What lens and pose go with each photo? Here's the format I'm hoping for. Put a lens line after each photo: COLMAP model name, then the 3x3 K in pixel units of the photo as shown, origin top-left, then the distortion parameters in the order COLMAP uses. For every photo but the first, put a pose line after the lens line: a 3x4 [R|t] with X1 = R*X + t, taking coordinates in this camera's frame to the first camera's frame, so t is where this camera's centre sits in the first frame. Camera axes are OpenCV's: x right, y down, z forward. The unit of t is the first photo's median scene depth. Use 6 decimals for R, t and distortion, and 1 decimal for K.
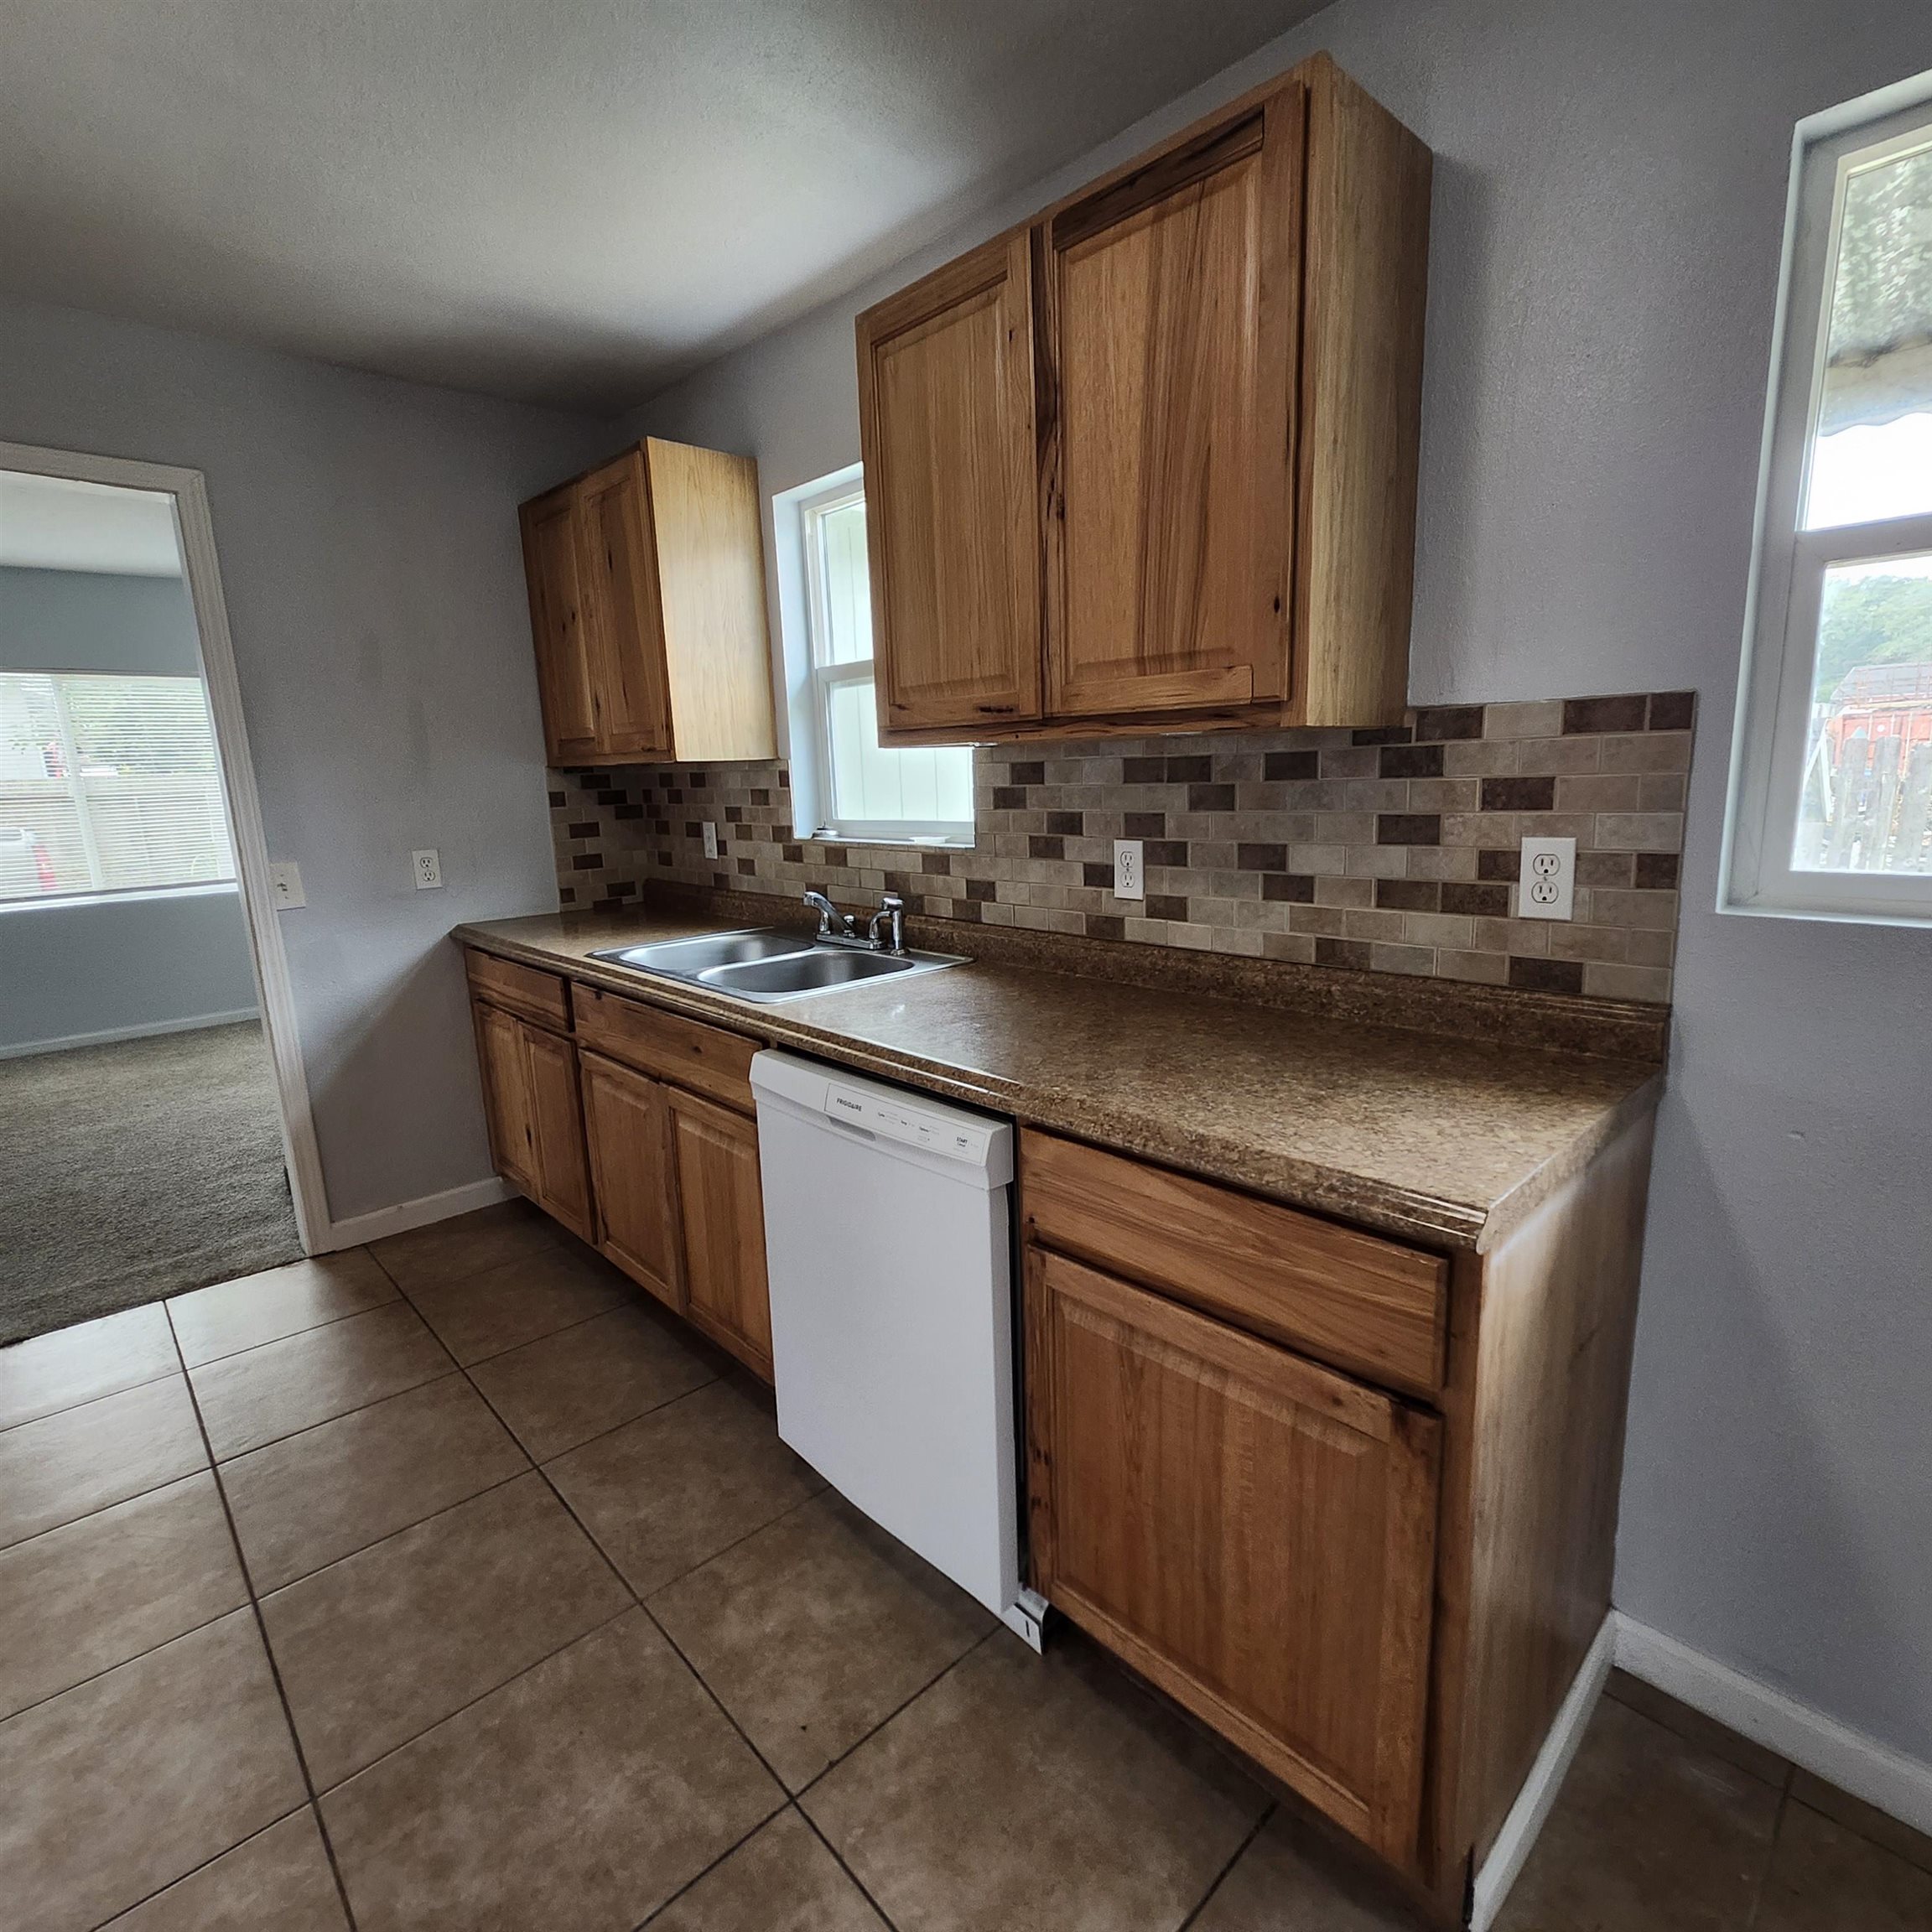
lens RADIAL K [[1001.9, 0, 999.9], [0, 1001.9, 964.0], [0, 0, 1]] dist [0.006016, -0.001408]
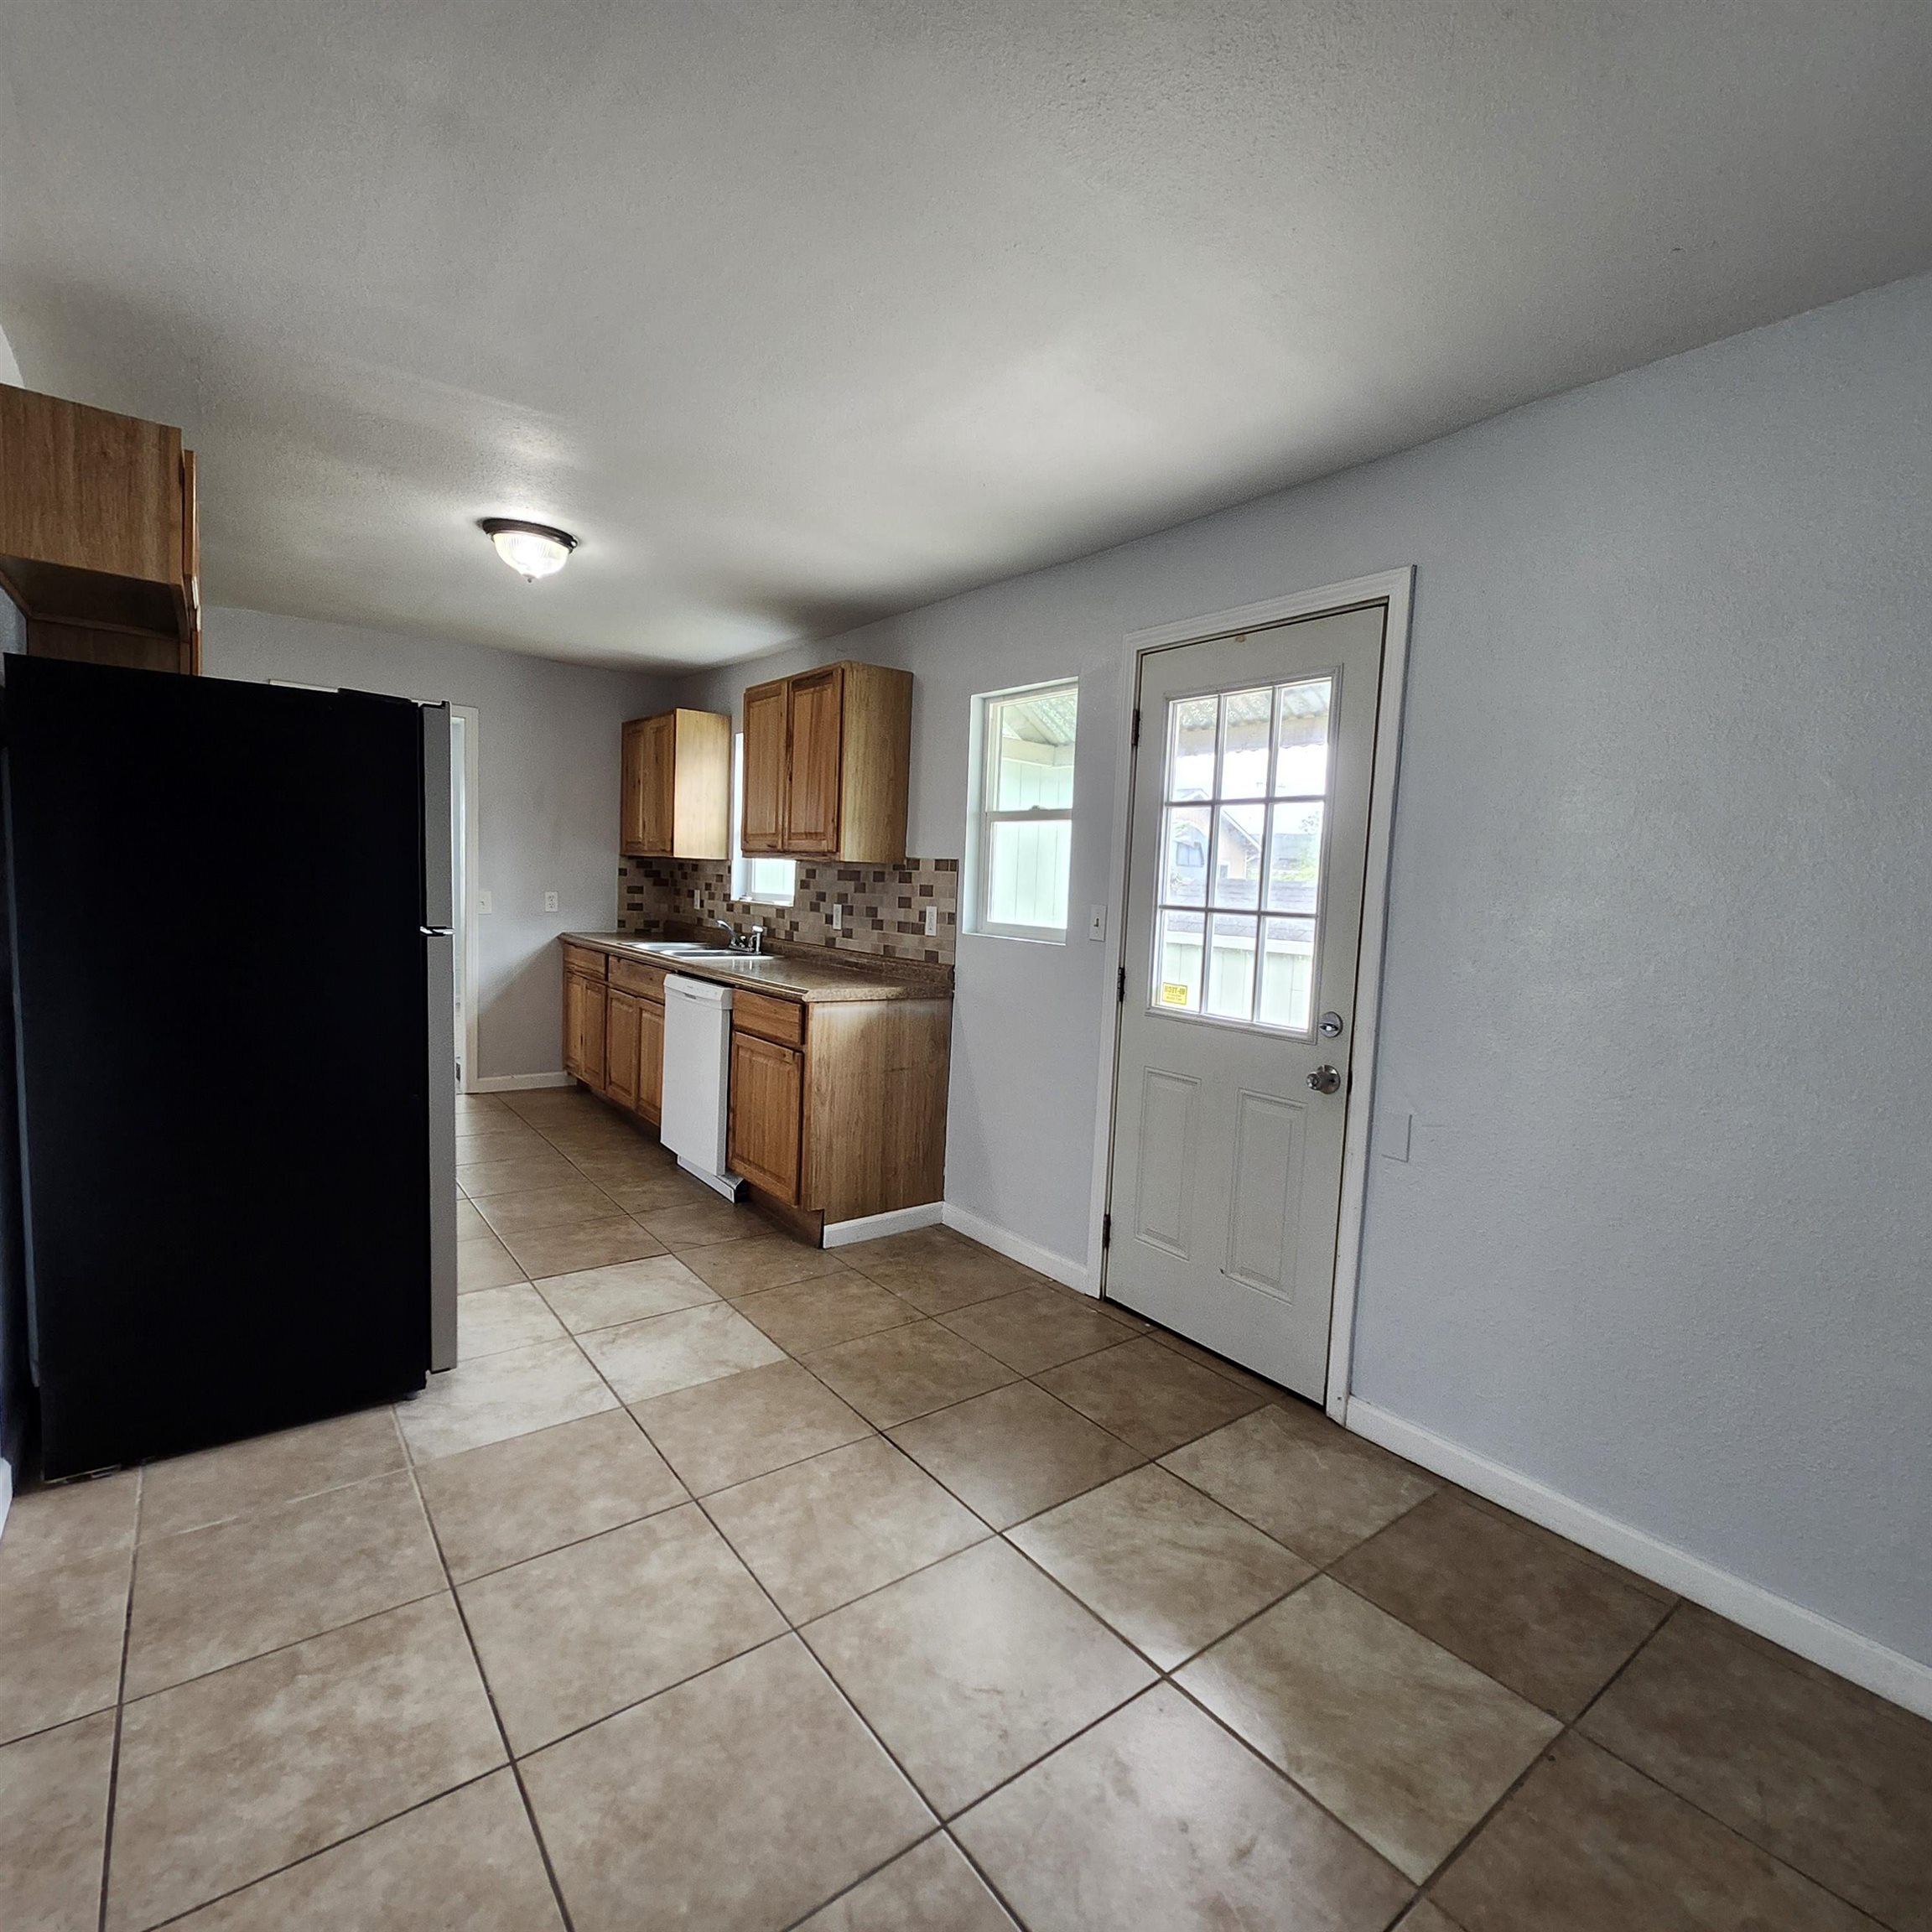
lens RADIAL K [[1001.9, 0, 1000.7], [0, 1001.9, 978.8], [0, 0, 1]] dist [0.006016, -0.001408]
pose [[0.991733, 0.088705, -0.092724, 0.801391], [-0.097649, 0.990498, -0.096838, 0.259257], [0.083253, 0.105091, 0.990972, -1.381055]]
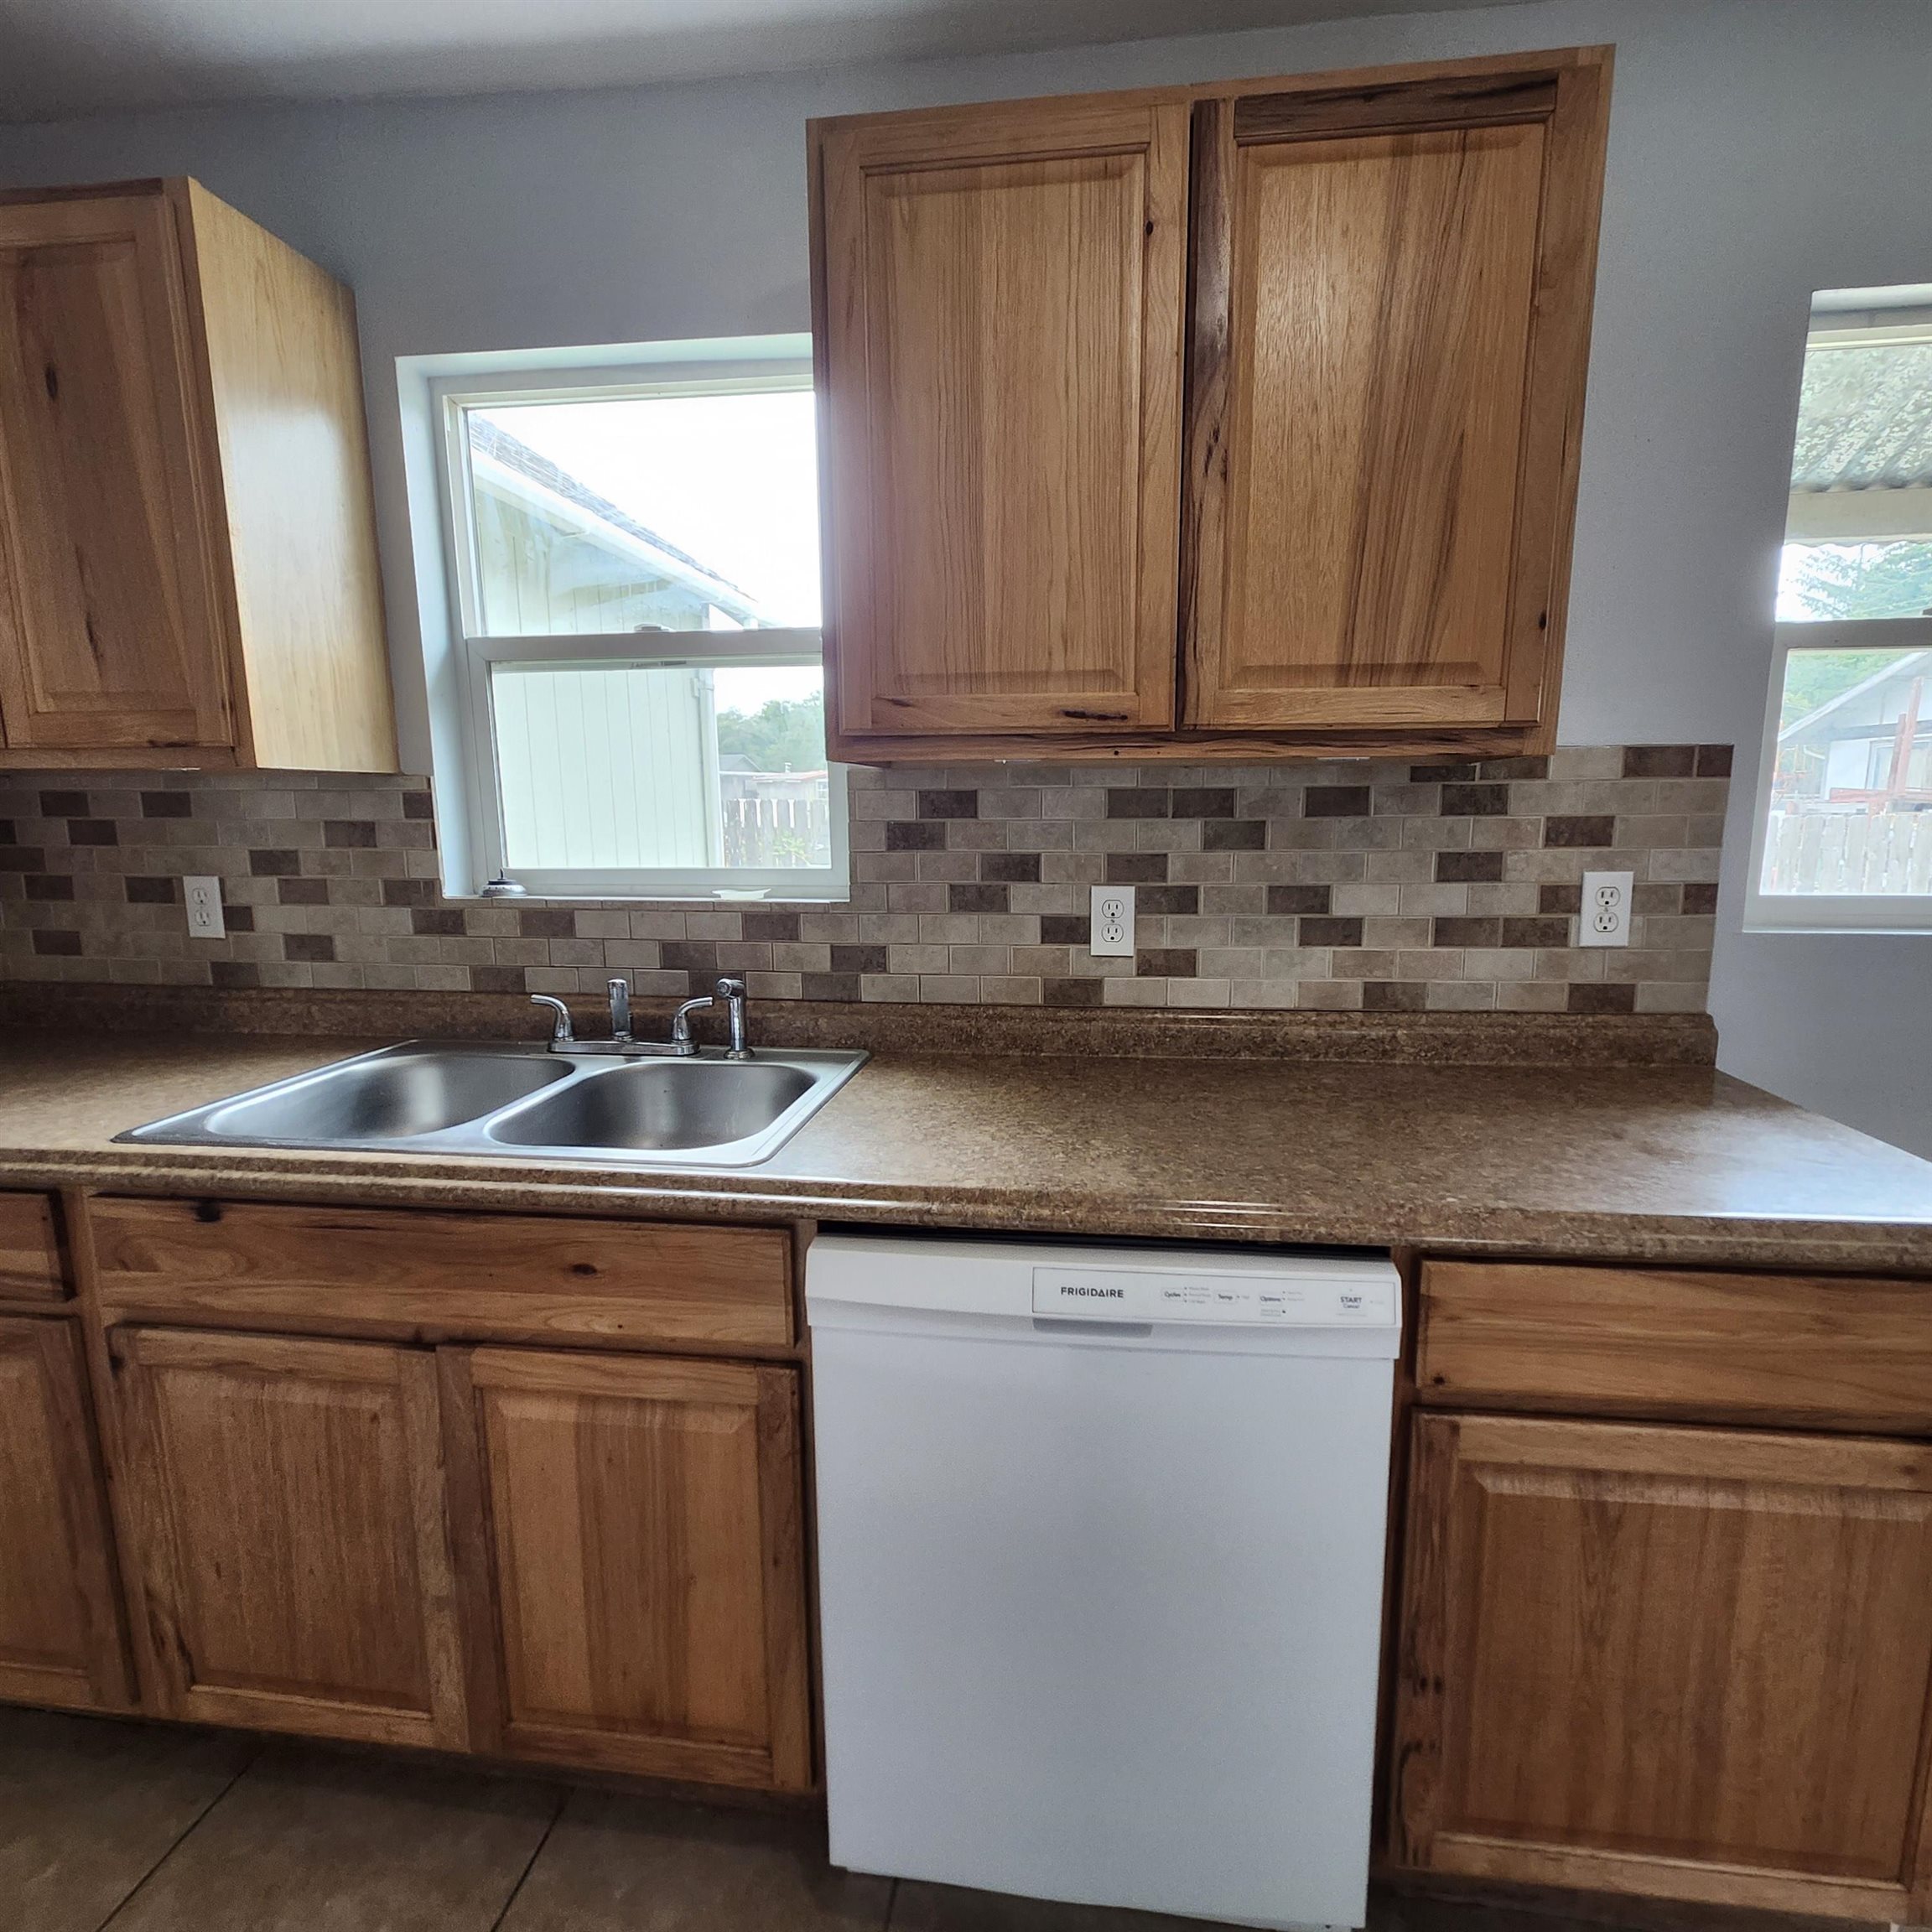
lens RADIAL K [[1001.9, 0, 984.0], [0, 1001.9, 967.1], [0, 0, 1]] dist [0.006016, -0.001408]
pose [[0.780721, -0.071619, 0.620762, -0.521420], [0.100760, 0.994839, -0.011947, -0.061685], [-0.616703, 0.071875, 0.783908, 0.450389]]
